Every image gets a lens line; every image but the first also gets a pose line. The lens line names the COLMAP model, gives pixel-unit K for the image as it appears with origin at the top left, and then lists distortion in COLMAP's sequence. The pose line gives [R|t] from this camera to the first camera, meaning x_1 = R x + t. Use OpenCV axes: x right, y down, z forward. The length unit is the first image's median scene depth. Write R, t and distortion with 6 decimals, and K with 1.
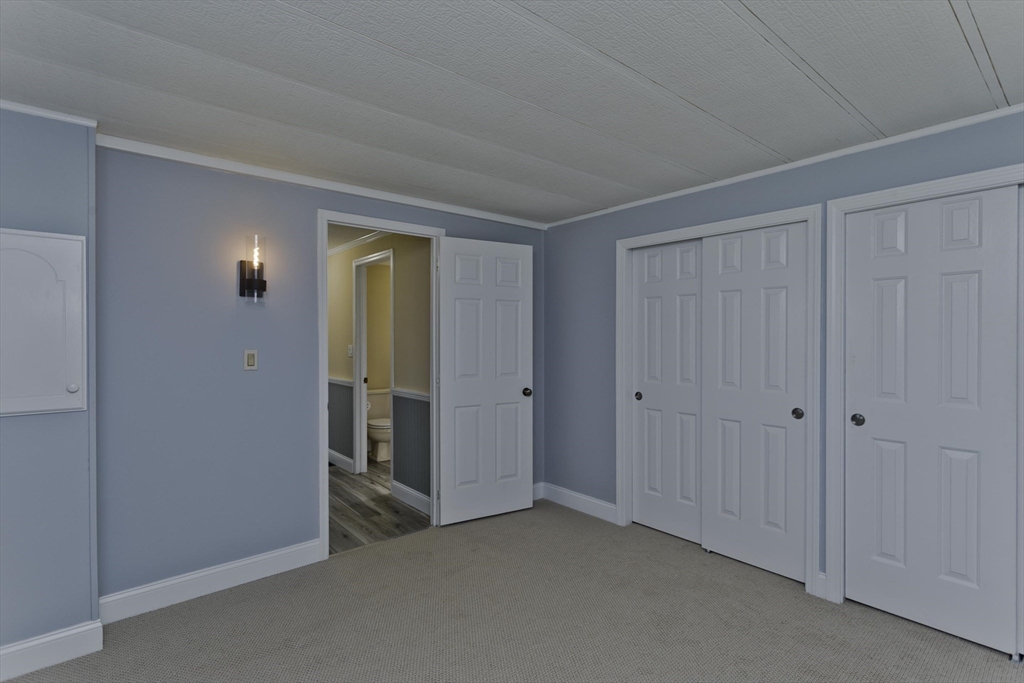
lens RADIAL K [[495.2, 0, 507.0], [0, 495.2, 337.3], [0, 0, 1]] dist [0.002991, 0.000510]
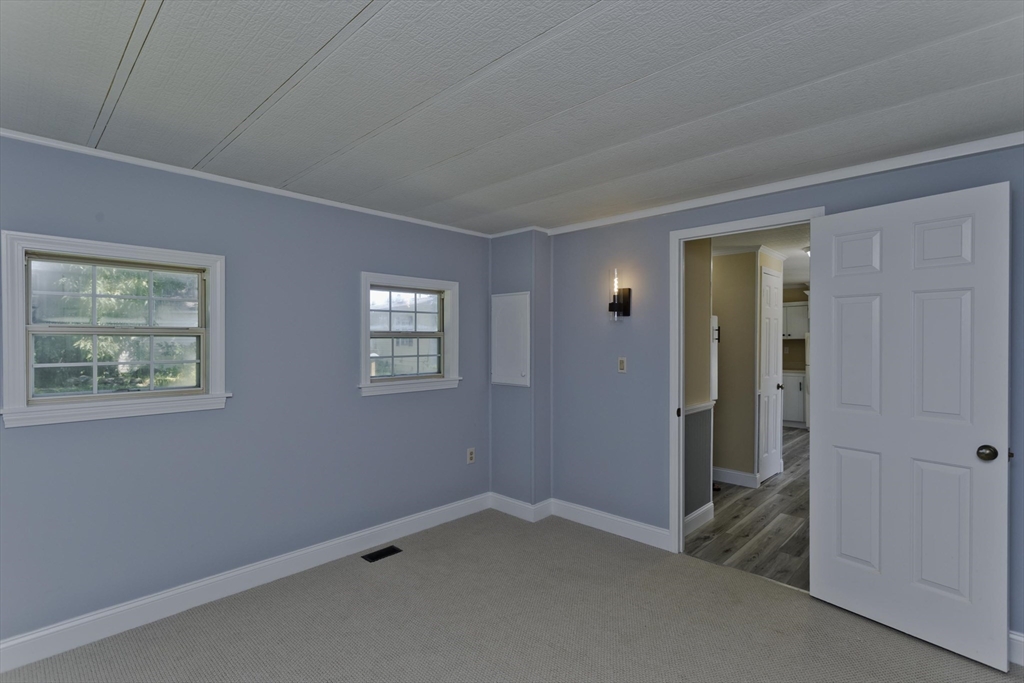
lens RADIAL K [[482.8, 0, 512.0], [0, 482.8, 341.5], [0, 0, 1]] dist [-0.000775, 0.000441]
pose [[0.122456, 0.003544, -0.992468, 0.670184], [-0.001963, 0.999993, 0.003329, -0.017562], [0.992472, 0.001541, 0.122462, 0.542040]]
